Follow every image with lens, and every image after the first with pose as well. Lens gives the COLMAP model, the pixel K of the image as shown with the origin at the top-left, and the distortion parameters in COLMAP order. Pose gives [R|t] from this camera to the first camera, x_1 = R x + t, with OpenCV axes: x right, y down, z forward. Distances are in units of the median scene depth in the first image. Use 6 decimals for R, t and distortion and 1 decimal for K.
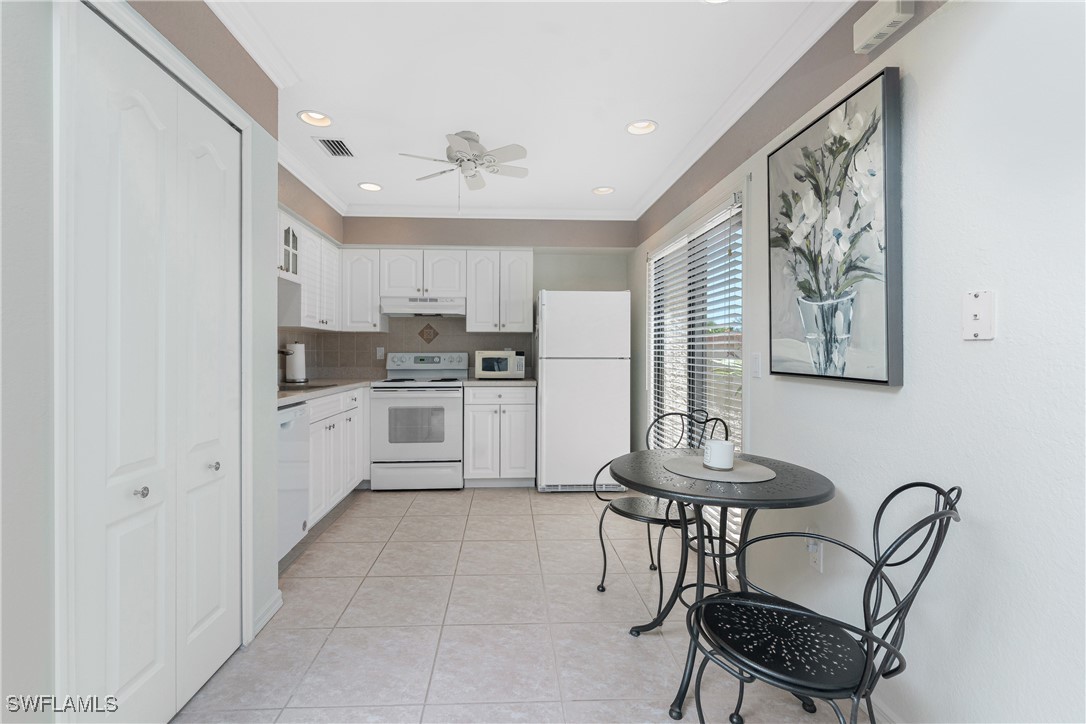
lens RADIAL K [[456.7, 0, 507.7], [0, 456.7, 355.0], [0, 0, 1]] dist [-0.000249, -0.000017]
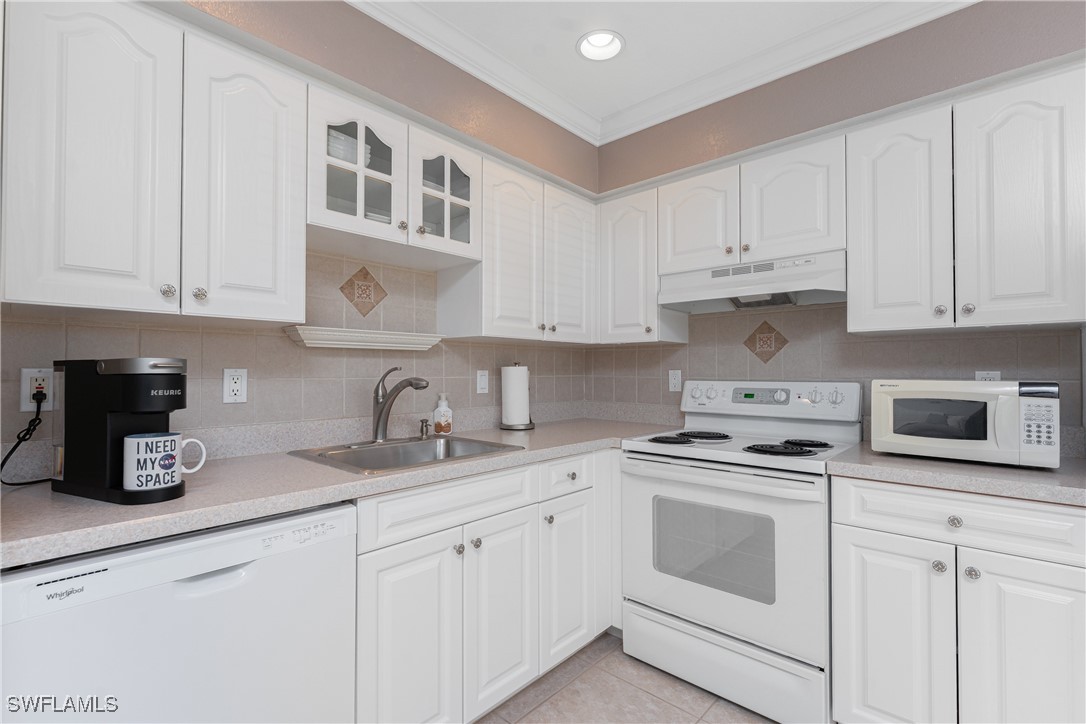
lens RADIAL K [[444.8, 0, 577.1], [0, 444.8, 364.1], [0, 0, 1]] dist [0.000029, -0.000034]
pose [[0.728803, -0.011007, -0.684635, 0.005011], [-0.002372, 0.999824, -0.018600, -0.015295], [0.684720, 0.015180, 0.728648, 0.575741]]
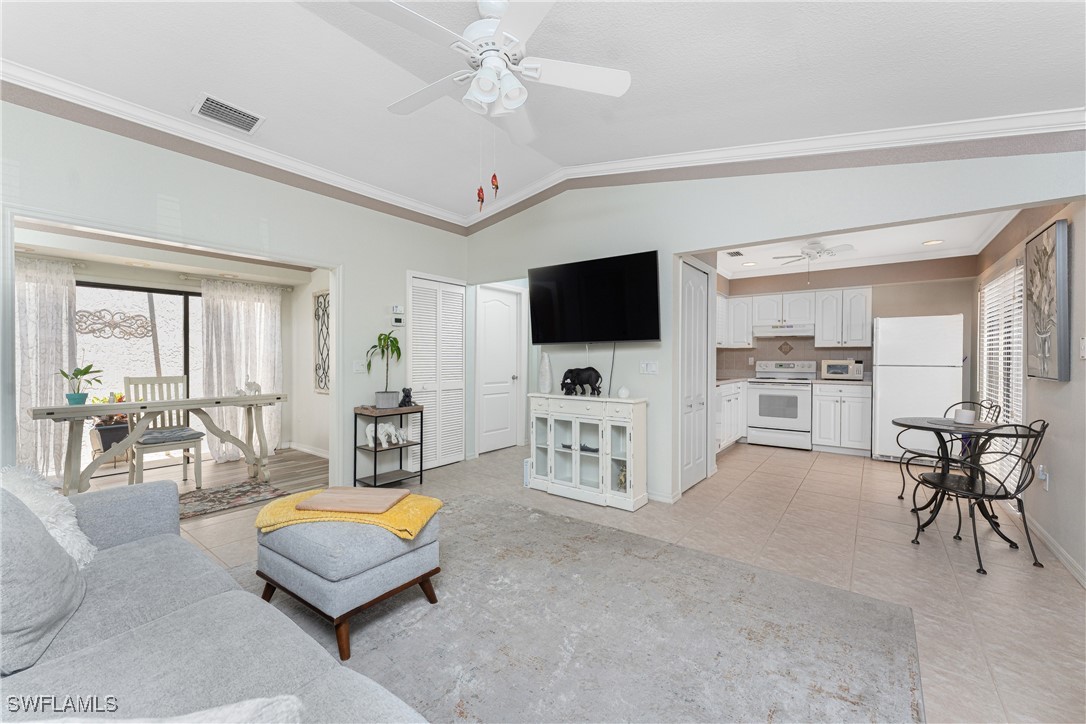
lens RADIAL K [[444.4, 0, 541.3], [0, 444.4, 360.5], [0, 0, 1]] dist [0.000694, 0.000002]
pose [[0.791969, 0.005114, -0.610540, 0.092349], [-0.004719, 0.999986, 0.002255, -0.006553], [0.610544, 0.001096, 0.791982, -0.722548]]
